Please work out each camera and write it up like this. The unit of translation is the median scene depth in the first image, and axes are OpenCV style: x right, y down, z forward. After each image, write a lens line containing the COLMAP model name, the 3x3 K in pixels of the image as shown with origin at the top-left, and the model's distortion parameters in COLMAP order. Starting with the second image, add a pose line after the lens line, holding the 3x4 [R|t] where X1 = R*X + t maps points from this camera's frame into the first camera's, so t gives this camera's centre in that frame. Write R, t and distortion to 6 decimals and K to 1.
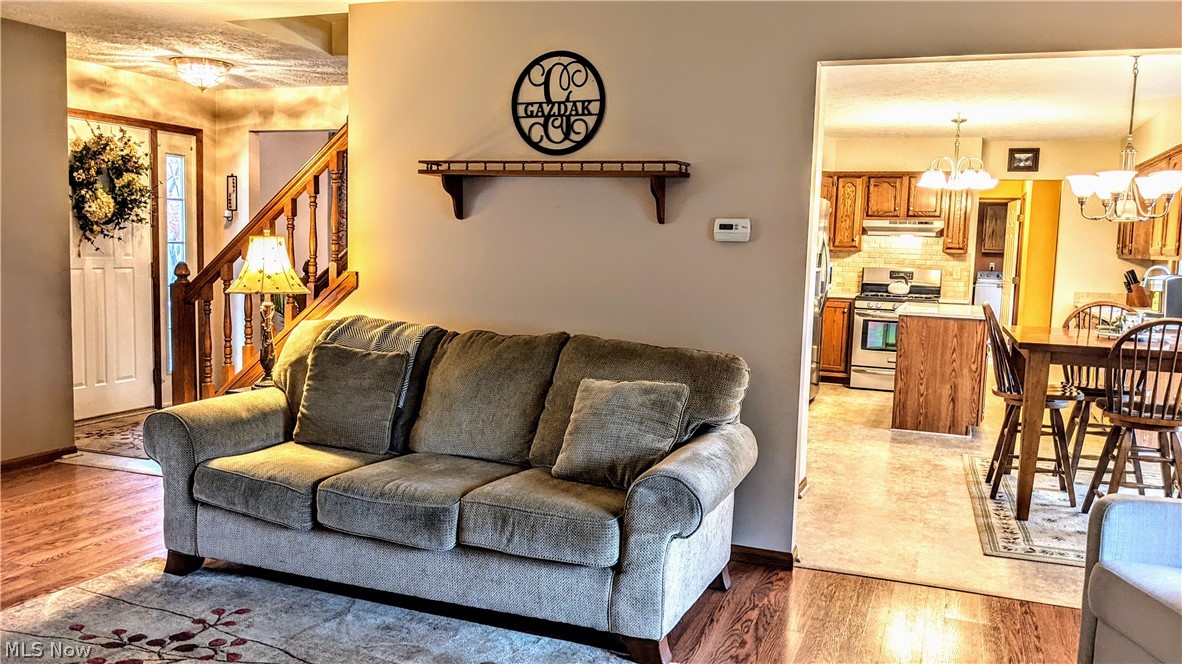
lens RADIAL K [[934.2, 0, 595.7], [0, 934.2, 337.7], [0, 0, 1]] dist [0.006479, -0.012446]
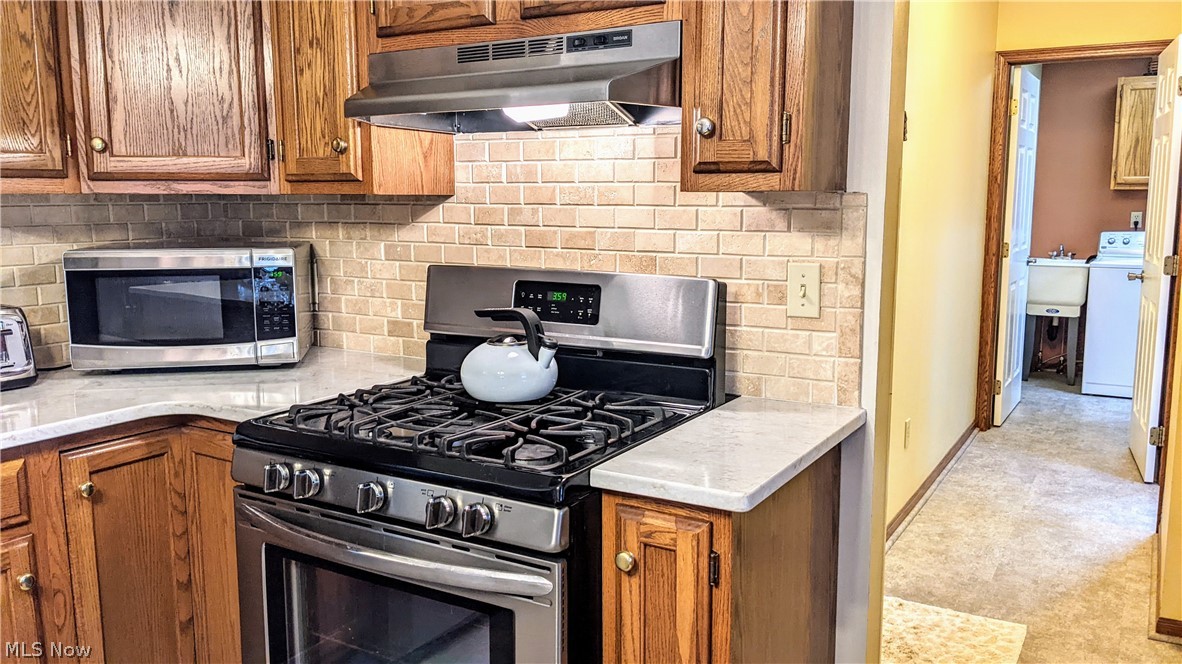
lens RADIAL K [[934.2, 0, 595.7], [0, 934.2, 337.7], [0, 0, 1]] dist [0.006479, -0.012446]
pose [[0.985981, -0.007970, -0.166665, 0.333427], [0.015758, 0.998842, 0.045459, -0.060833], [0.166109, -0.047448, 0.984965, 0.700118]]
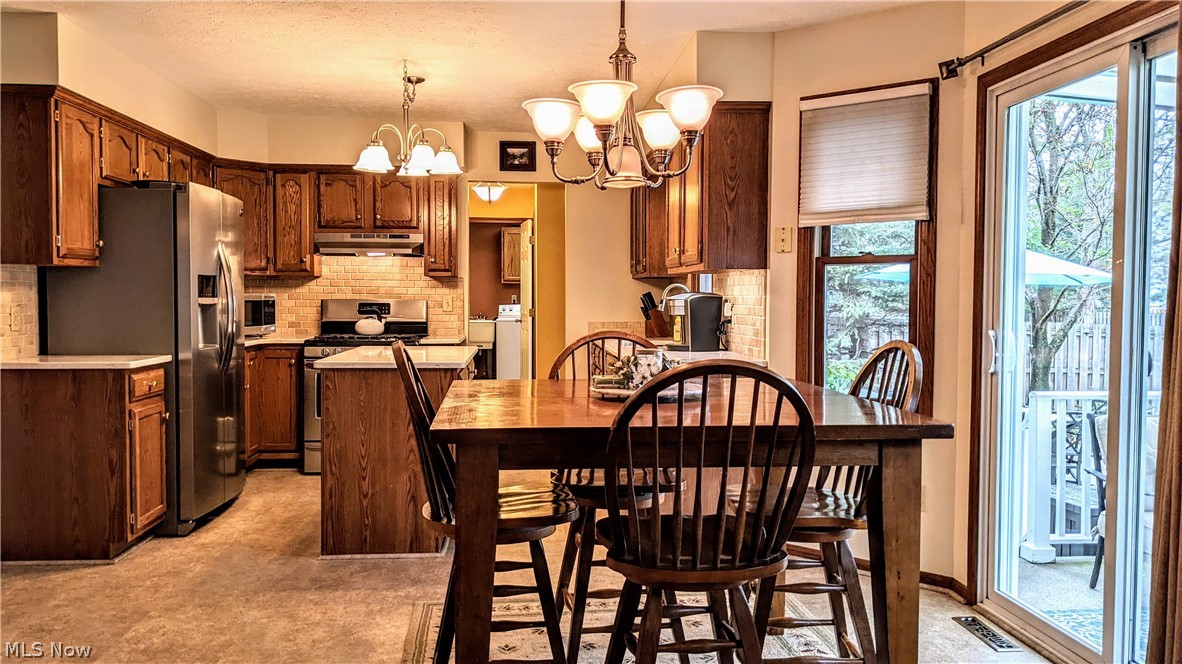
lens RADIAL K [[924.3, 0, 587.0], [0, 924.3, 333.4], [0, 0, 1]] dist [0.110373, -0.228383]
pose [[0.900544, -0.044647, 0.432466, 0.144728], [0.067155, 0.997060, -0.036907, -0.008649], [-0.429547, 0.062278, 0.900894, 0.247014]]
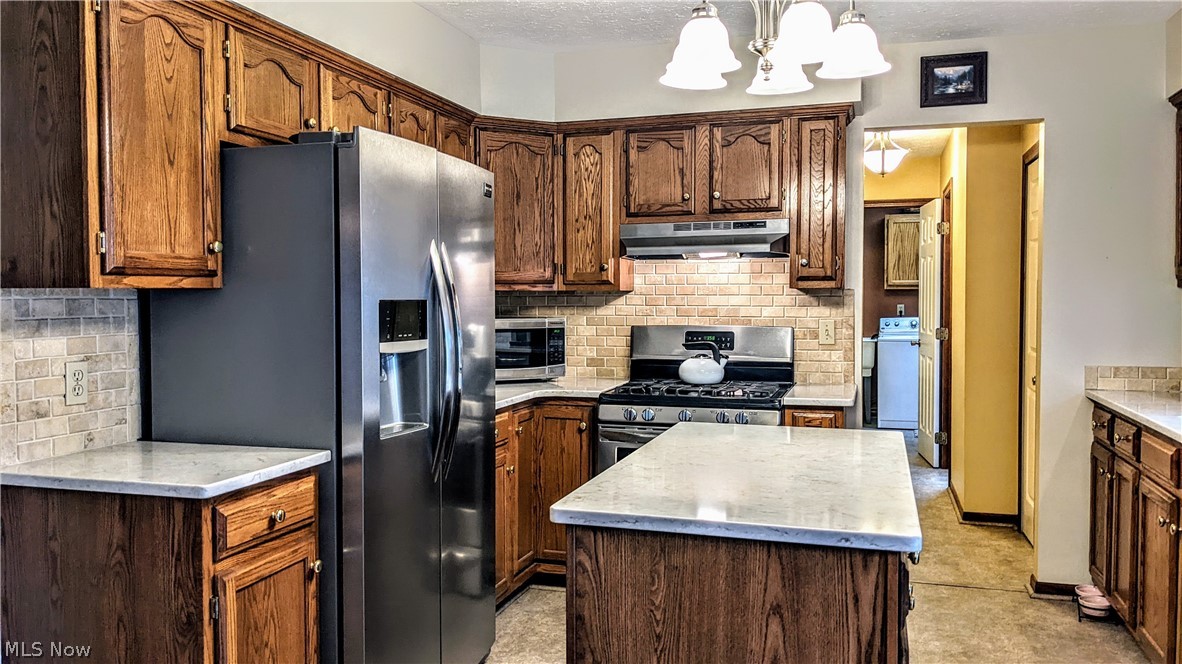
lens RADIAL K [[924.3, 0, 587.0], [0, 924.3, 333.4], [0, 0, 1]] dist [0.110373, -0.228383]
pose [[0.996481, -0.038033, 0.074692, 0.207327], [0.042490, 0.997352, -0.059020, -0.040877], [-0.072249, 0.061986, 0.995459, 0.487692]]
